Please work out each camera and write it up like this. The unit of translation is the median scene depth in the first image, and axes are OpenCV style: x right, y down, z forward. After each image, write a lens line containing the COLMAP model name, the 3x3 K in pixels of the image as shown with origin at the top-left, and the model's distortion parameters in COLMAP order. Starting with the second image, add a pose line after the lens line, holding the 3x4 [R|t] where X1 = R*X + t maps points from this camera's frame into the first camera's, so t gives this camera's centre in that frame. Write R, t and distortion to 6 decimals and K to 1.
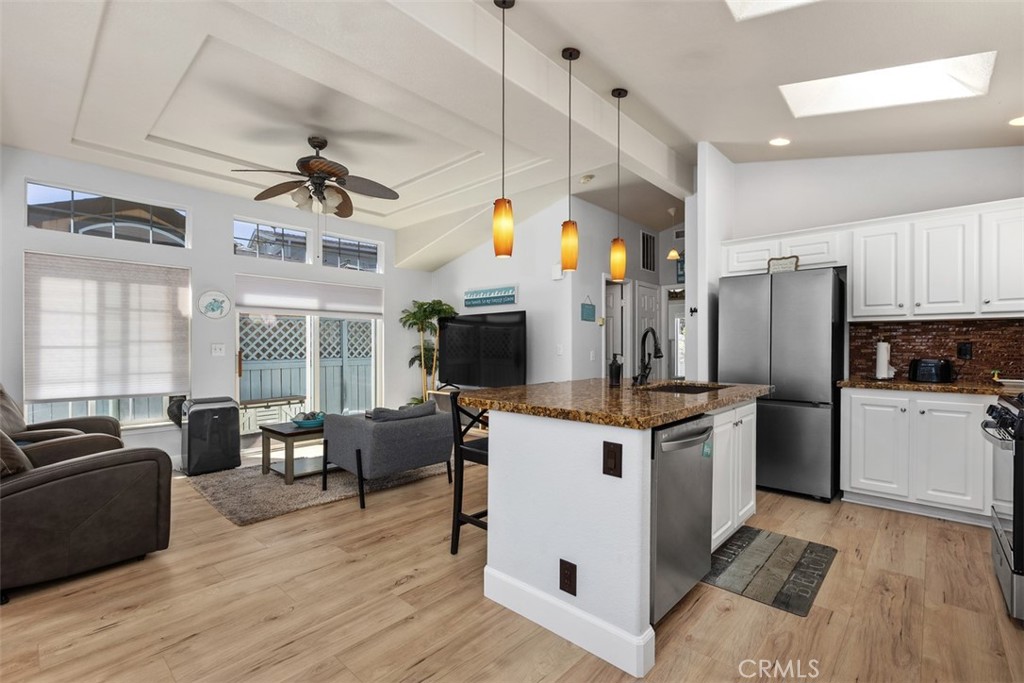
lens RADIAL K [[455.4, 0, 530.6], [0, 455.4, 348.5], [0, 0, 1]] dist [0.002962, -0.000085]
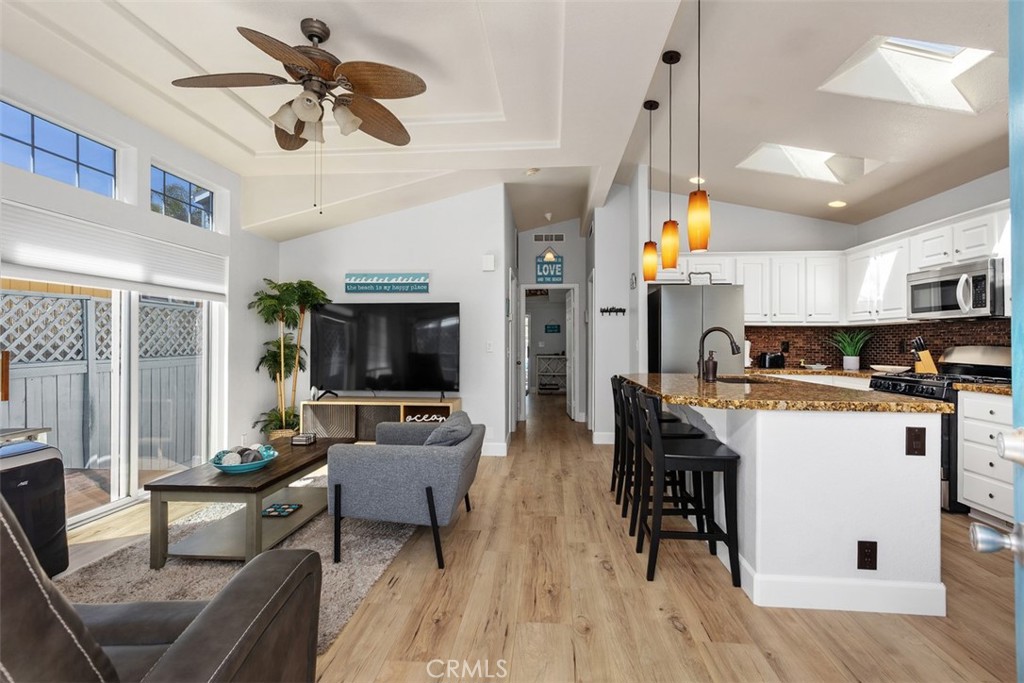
lens RADIAL K [[455.4, 0, 511.7], [0, 455.4, 341.1], [0, 0, 1]] dist [0.002962, -0.000085]
pose [[0.801274, 0.003124, 0.598290, -0.443328], [-0.000427, 0.999989, -0.004650, -0.003438], [-0.598298, 0.003470, 0.801266, 0.219628]]
